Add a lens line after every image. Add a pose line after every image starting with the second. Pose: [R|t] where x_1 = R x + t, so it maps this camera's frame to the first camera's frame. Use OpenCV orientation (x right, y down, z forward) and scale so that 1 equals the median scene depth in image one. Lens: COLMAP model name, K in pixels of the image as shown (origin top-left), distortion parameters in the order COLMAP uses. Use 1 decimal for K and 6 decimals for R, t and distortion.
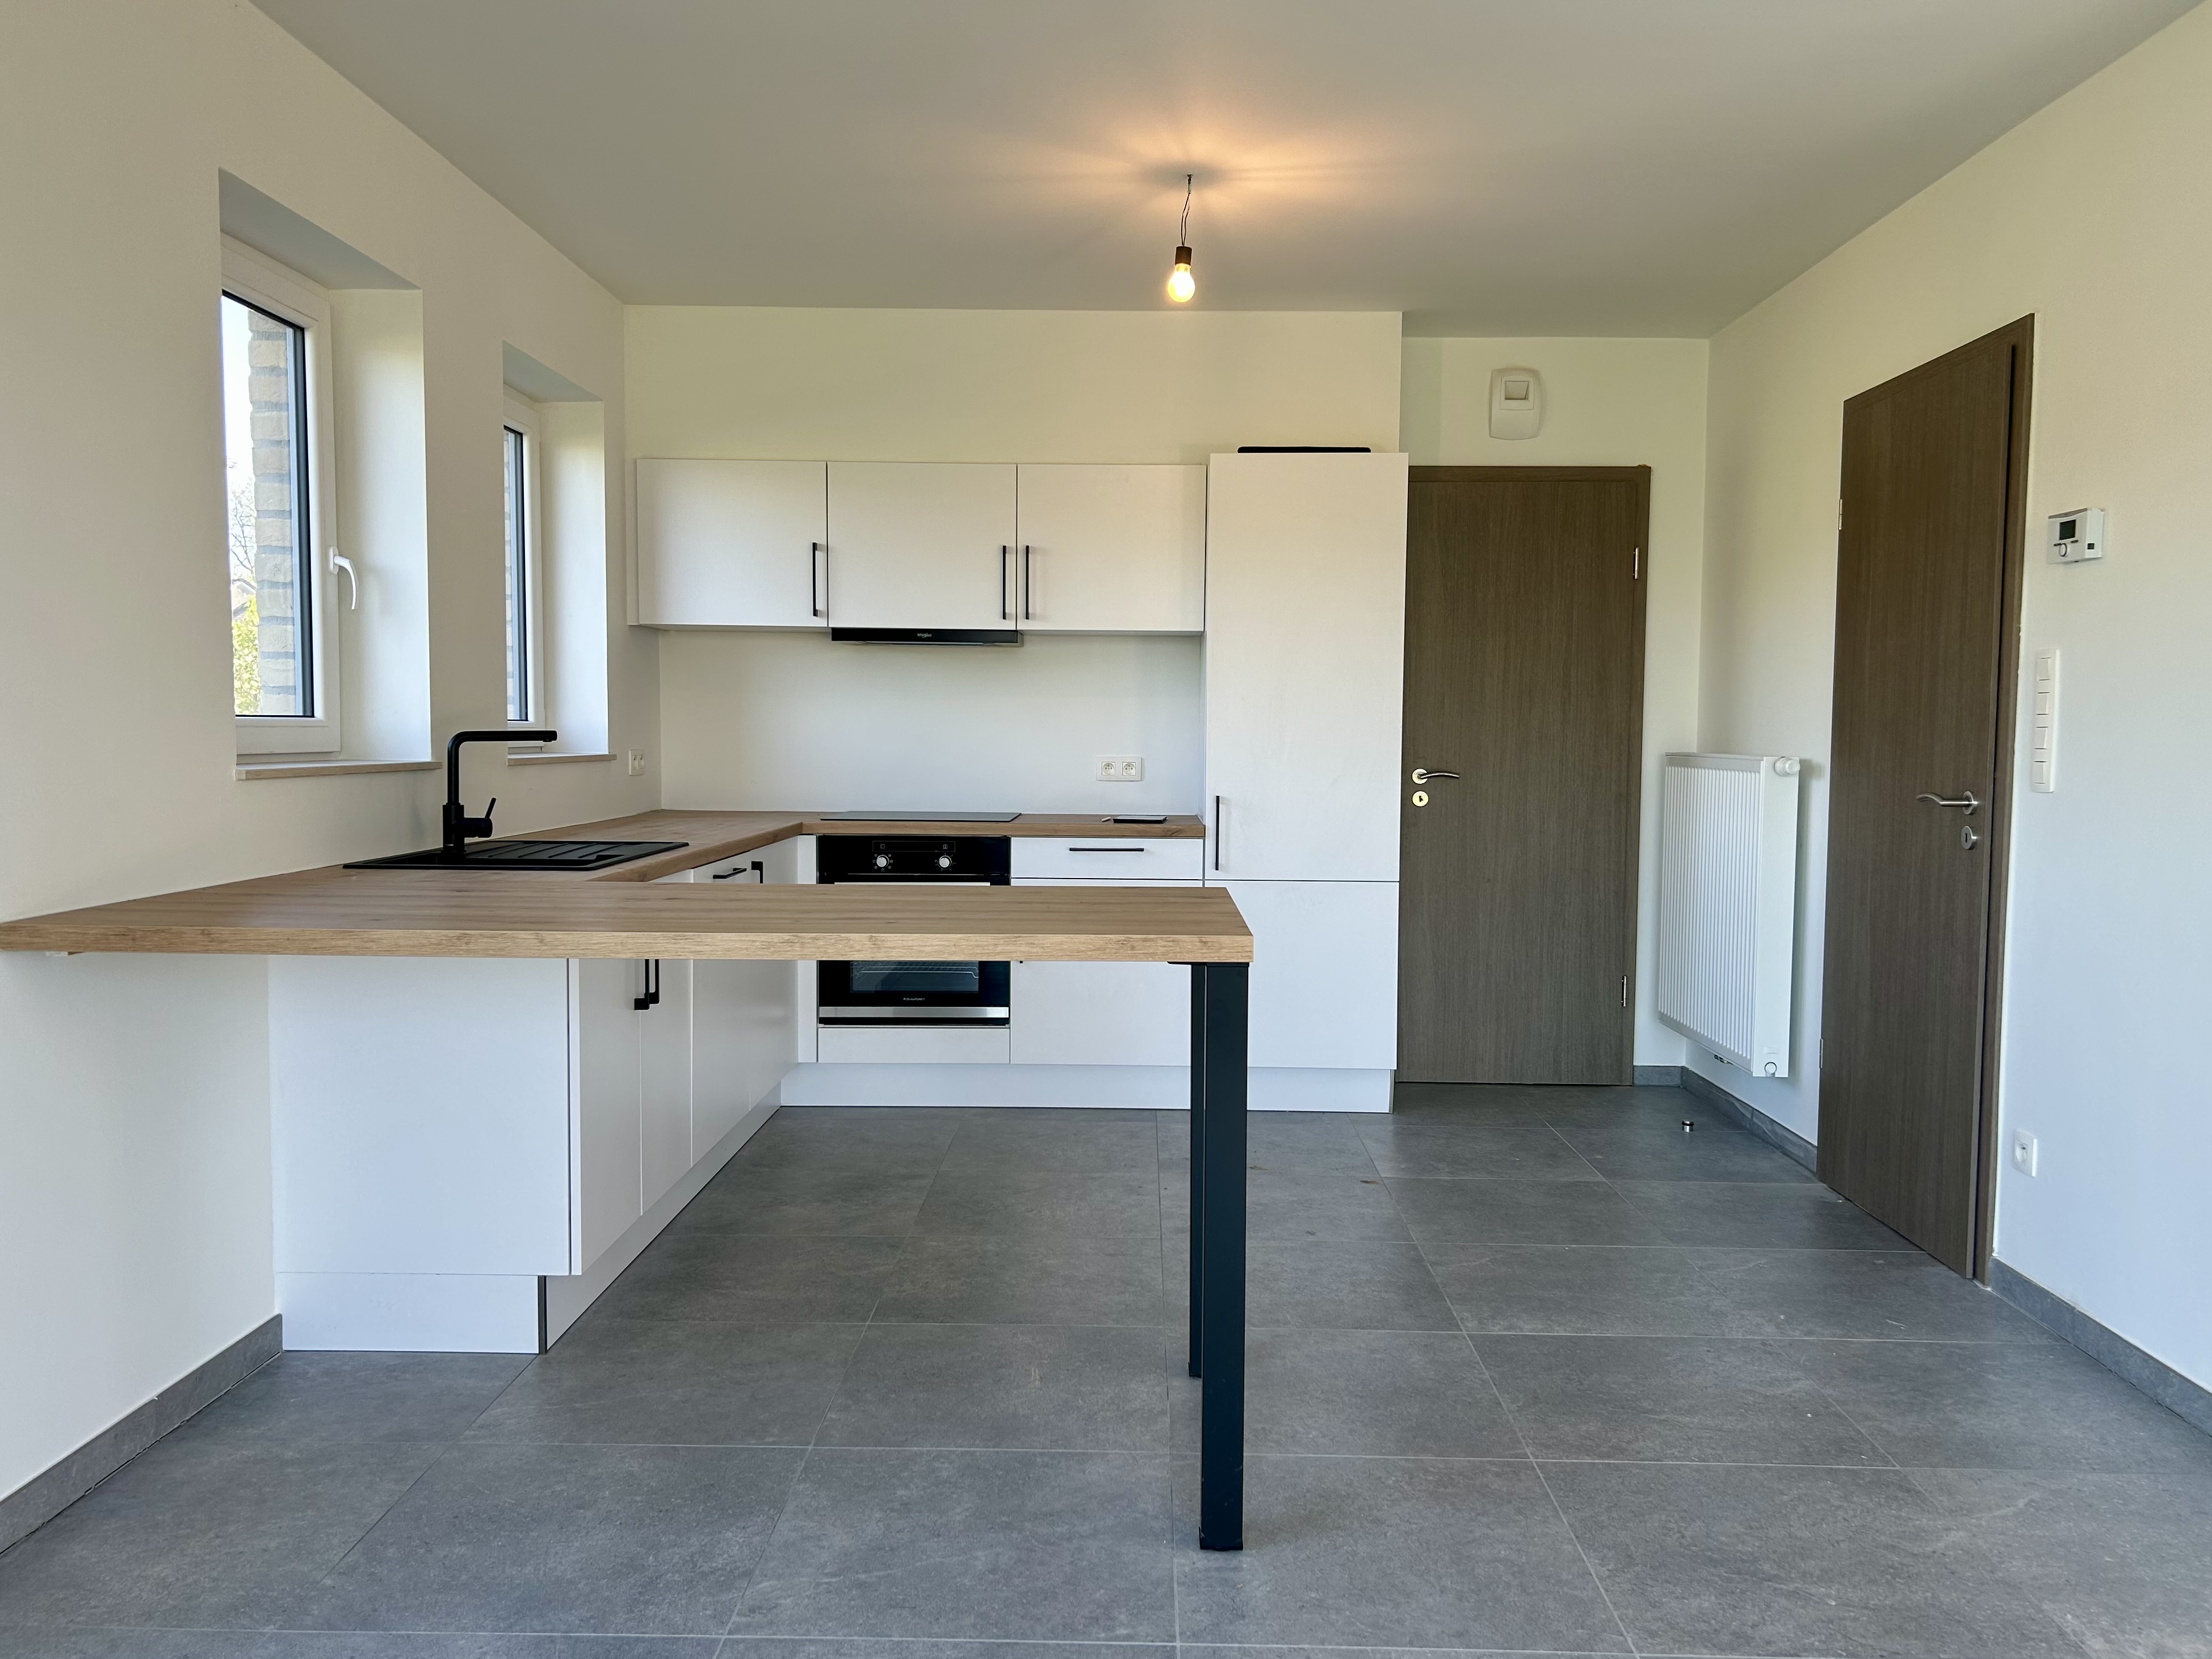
lens RADIAL K [[1715.2, 0, 1104.2], [0, 1715.2, 839.8], [0, 0, 1]] dist [0.109316, -0.157981]
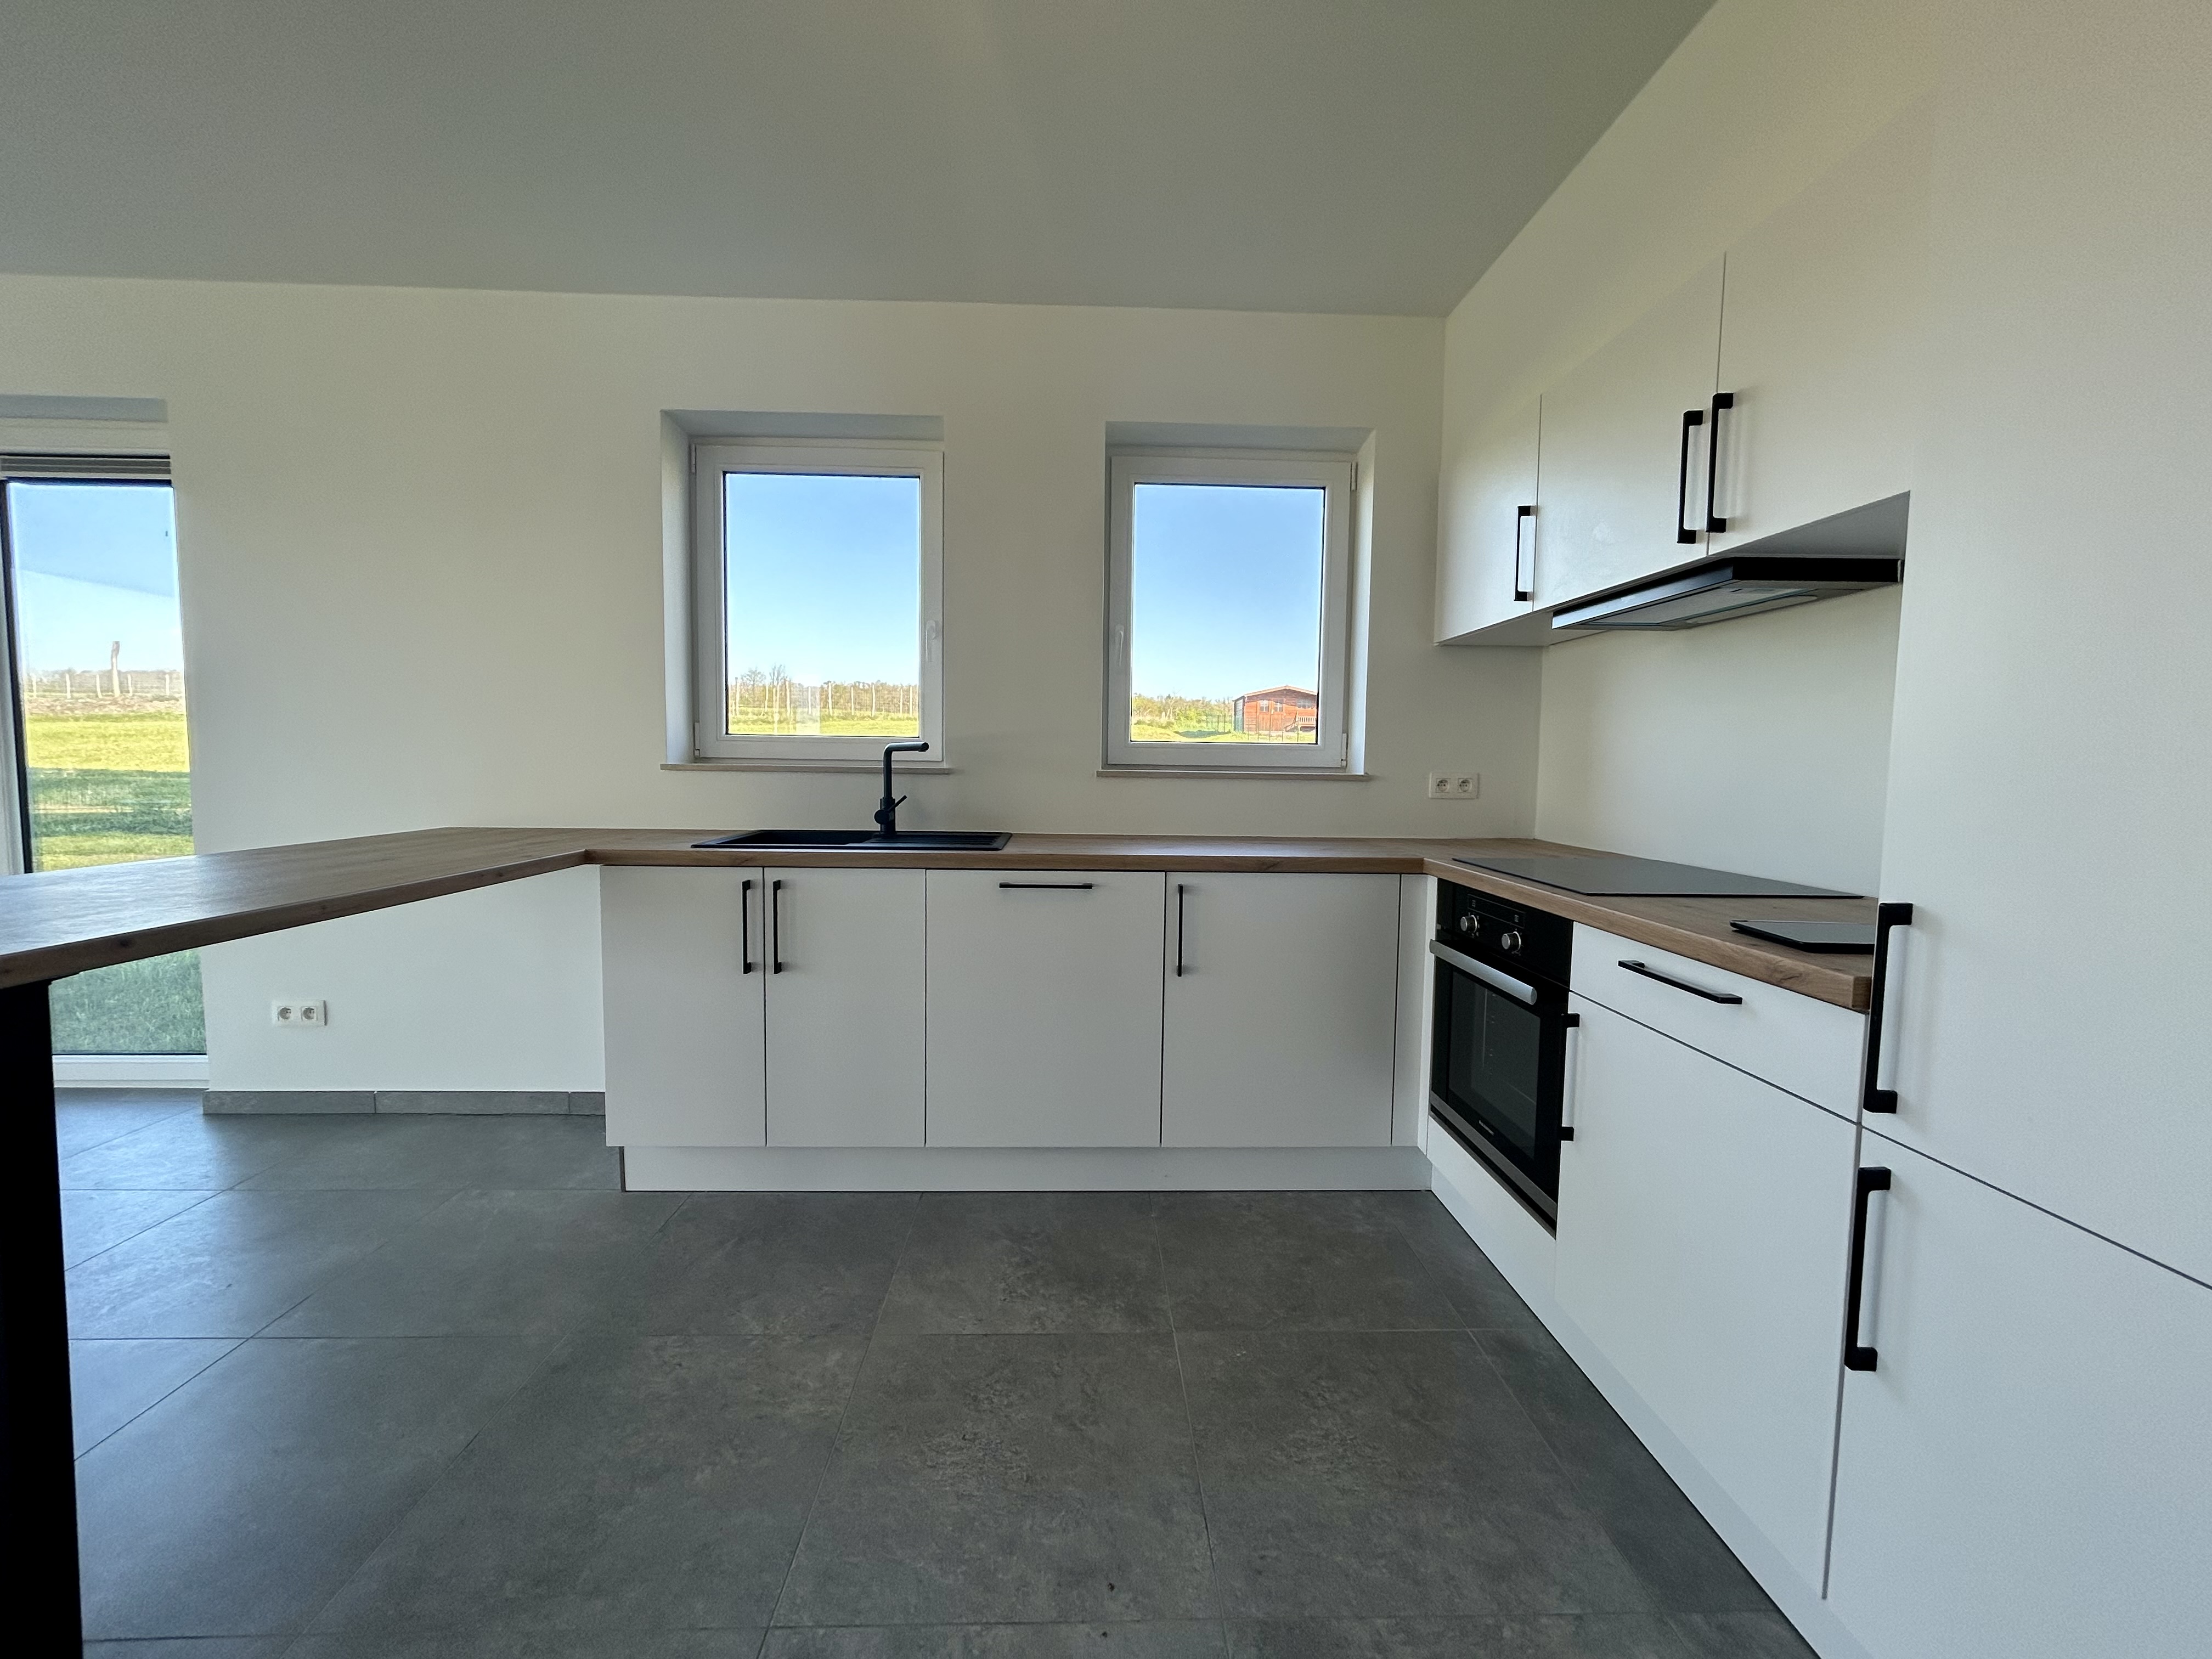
lens RADIAL K [[887.6, 0, 1104.4], [0, 887.6, 825.5], [0, 0, 1]] dist [-0.003250, 0.000336]
pose [[0.052737, 0.063241, -0.996604, 0.293381], [-0.078814, 0.995143, 0.058977, -0.048611], [0.995493, 0.075436, 0.057465, 1.027288]]
